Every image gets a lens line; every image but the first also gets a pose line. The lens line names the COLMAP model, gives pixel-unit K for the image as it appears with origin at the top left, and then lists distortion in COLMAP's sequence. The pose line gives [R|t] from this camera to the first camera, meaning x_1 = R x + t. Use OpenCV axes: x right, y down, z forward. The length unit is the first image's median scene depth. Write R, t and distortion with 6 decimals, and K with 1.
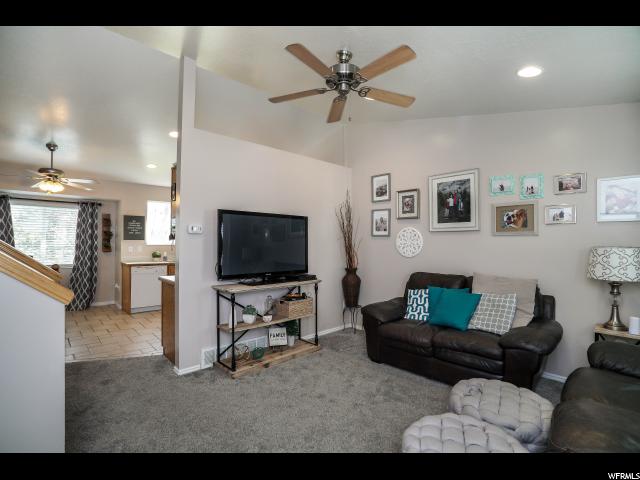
lens RADIAL K [[302.3, 0, 317.1], [0, 302.3, 240.1], [0, 0, 1]] dist [-0.065731, 0.029410]
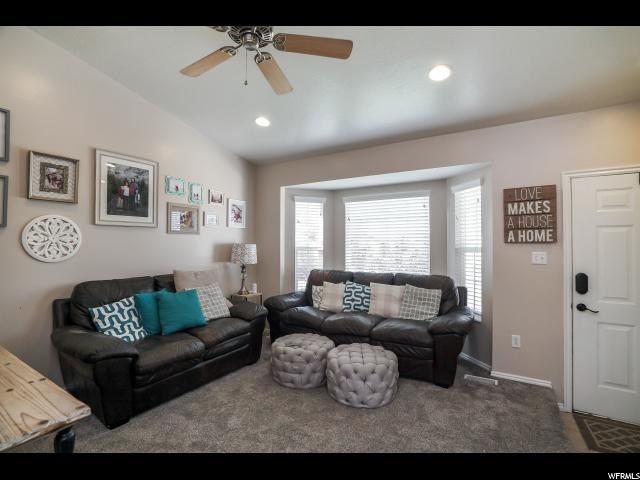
lens RADIAL K [[302.3, 0, 317.1], [0, 302.3, 240.1], [0, 0, 1]] dist [-0.065731, 0.029410]
pose [[-0.254073, 0.010120, 0.967132, -0.435697], [-0.007481, 0.999895, -0.012428, 0.014147], [-0.967156, -0.010393, -0.253971, 0.635383]]
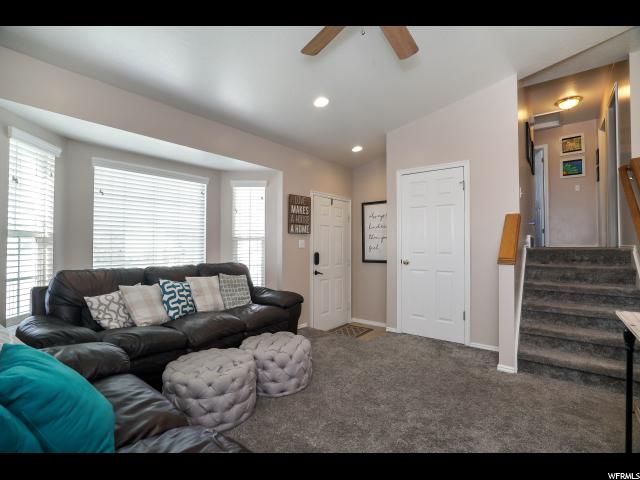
lens RADIAL K [[302.3, 0, 317.1], [0, 302.3, 240.1], [0, 0, 1]] dist [-0.065731, 0.029410]
pose [[-0.992485, -0.013826, -0.121580, 0.173771], [-0.012182, 0.999824, -0.014250, 0.044659], [0.121755, -0.012662, -0.992479, 1.023091]]
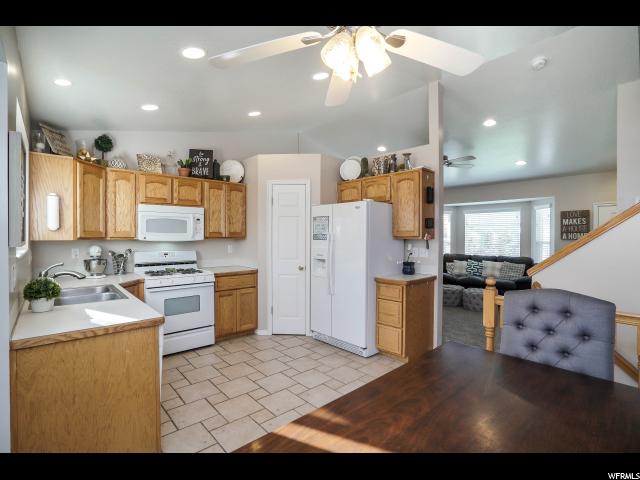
lens RADIAL K [[302.3, 0, 317.1], [0, 302.3, 240.1], [0, 0, 1]] dist [-0.065731, 0.029410]
pose [[0.039194, -0.019493, 0.999041, -1.274112], [-0.003331, 0.999802, 0.019639, -0.011390], [-0.999226, -0.004098, 0.039122, 1.100538]]
